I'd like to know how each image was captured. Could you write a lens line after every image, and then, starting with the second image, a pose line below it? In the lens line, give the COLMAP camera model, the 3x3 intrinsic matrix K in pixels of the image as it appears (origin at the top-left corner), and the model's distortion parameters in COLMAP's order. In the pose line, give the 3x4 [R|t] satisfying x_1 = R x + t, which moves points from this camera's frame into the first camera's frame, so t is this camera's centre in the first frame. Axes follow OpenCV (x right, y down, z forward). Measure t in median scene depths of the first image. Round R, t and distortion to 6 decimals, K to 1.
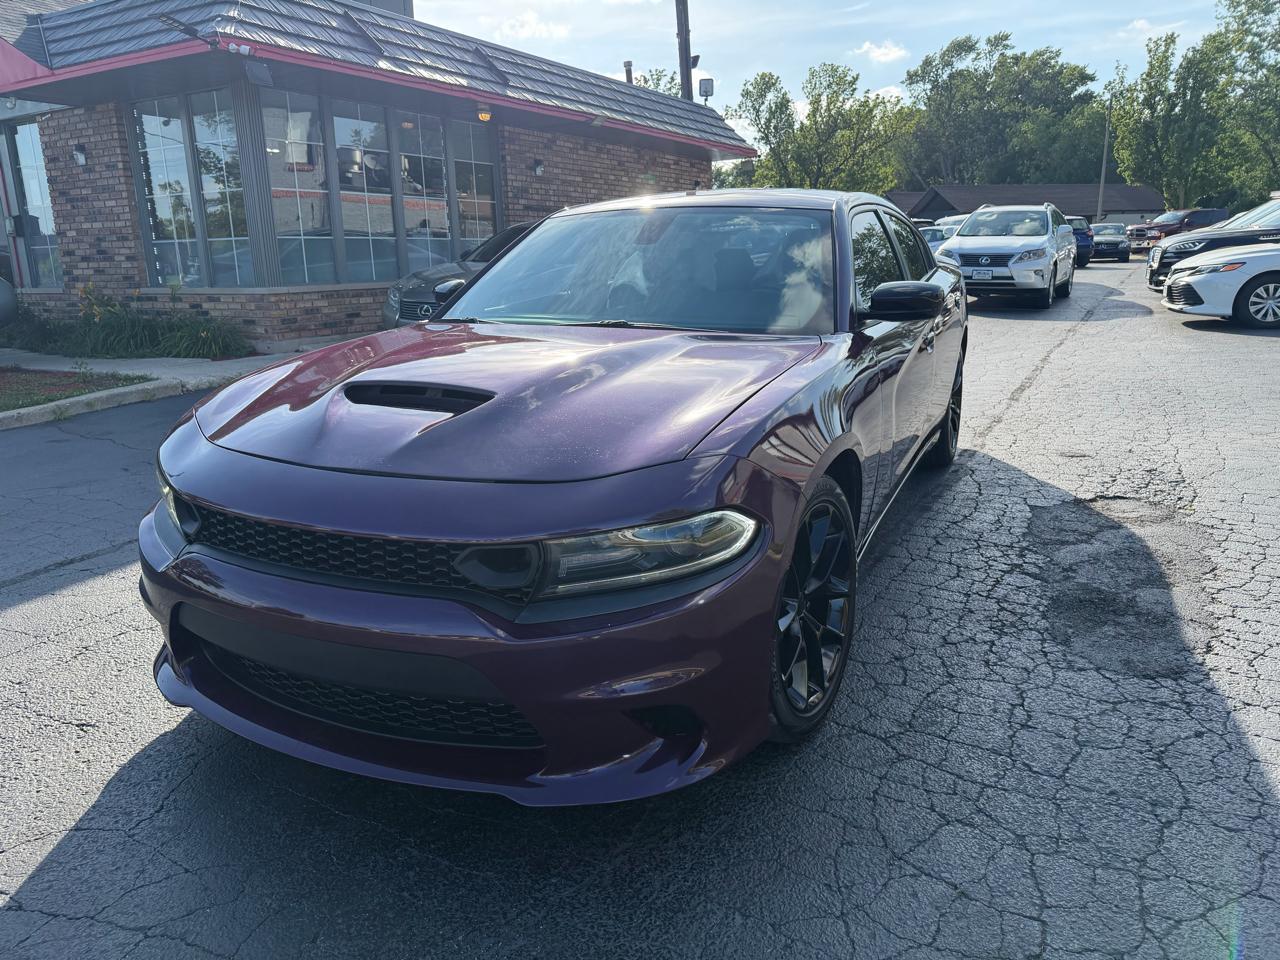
lens RADIAL K [[905.6, 0, 632.5], [0, 905.6, 484.6], [0, 0, 1]] dist [0.015412, -0.024547]
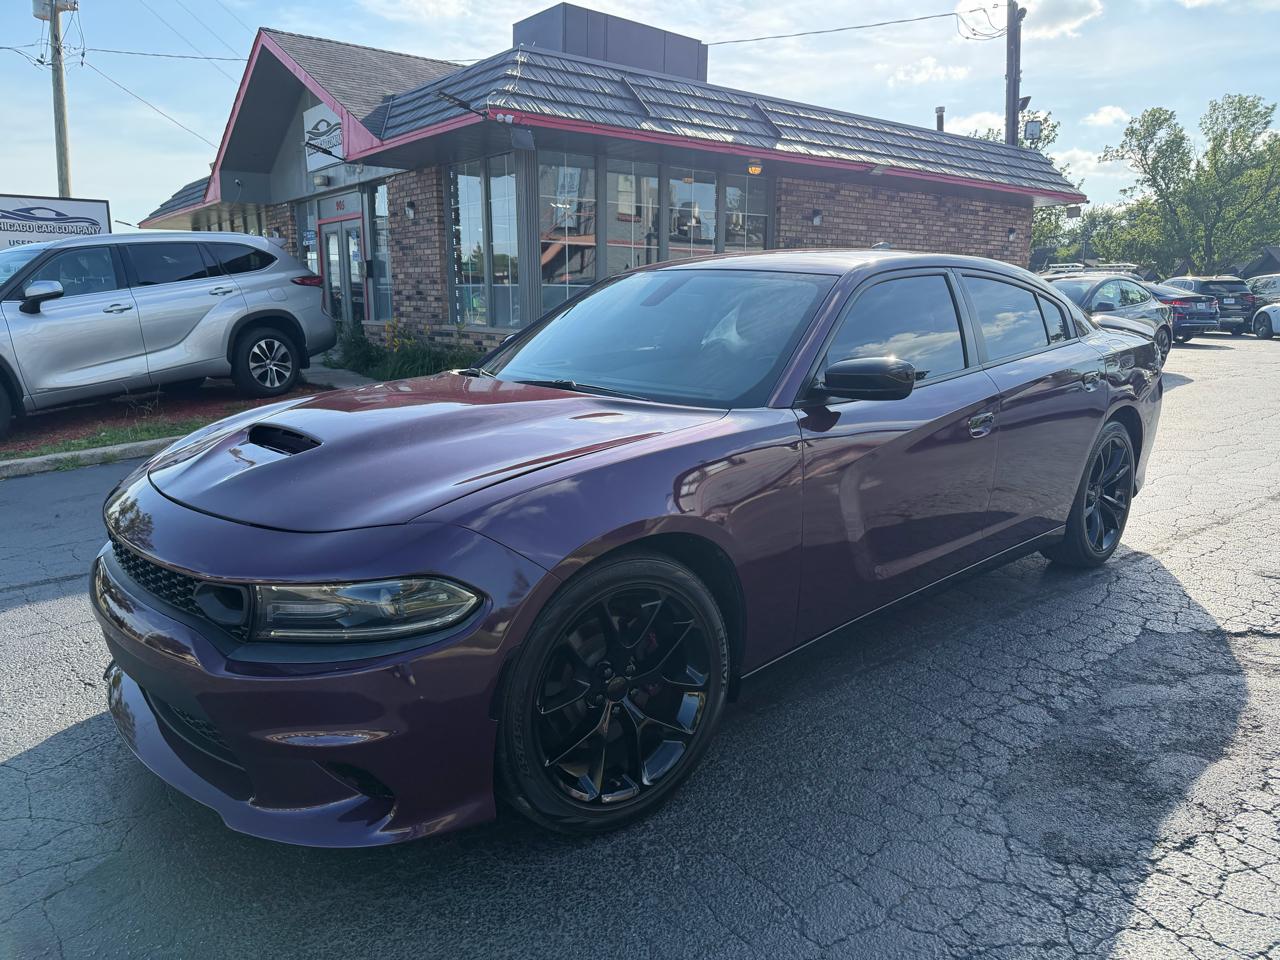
lens RADIAL K [[905.6, 0, 642.1], [0, 905.6, 486.0], [0, 0, 1]] dist [0.015412, -0.024547]
pose [[0.929207, 0.098449, -0.356206, 0.163218], [-0.114119, 0.993196, -0.023192, -0.019175], [0.351500, 0.062200, 0.934119, 0.033914]]
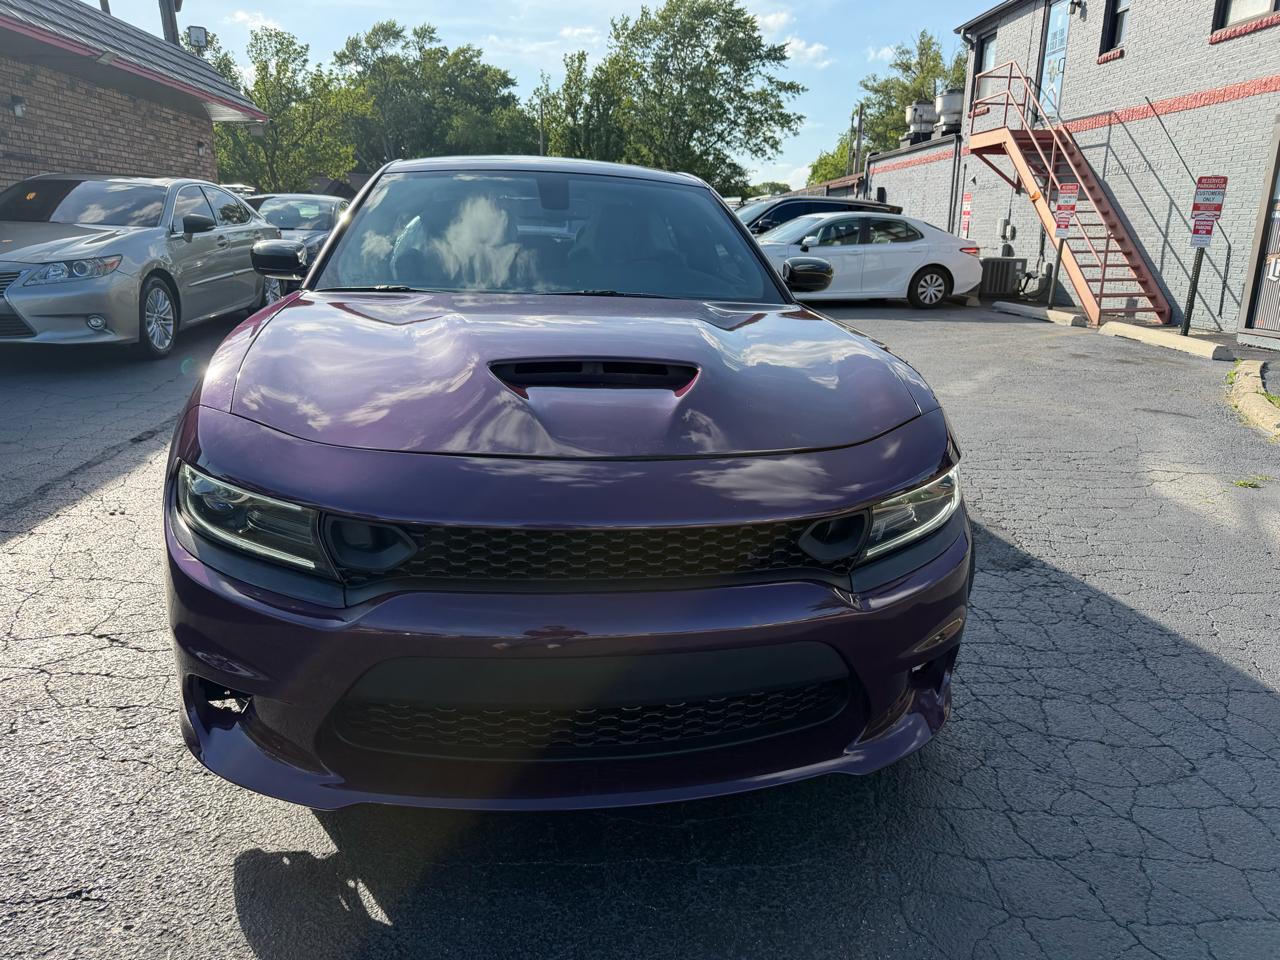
lens RADIAL K [[905.6, 0, 643.6], [0, 905.6, 487.5], [0, 0, 1]] dist [0.015412, -0.024547]
pose [[0.828067, -0.109546, 0.549822, -0.196022], [0.098570, 0.993895, 0.049570, -0.007217], [-0.551896, 0.013149, 0.833809, 0.071831]]
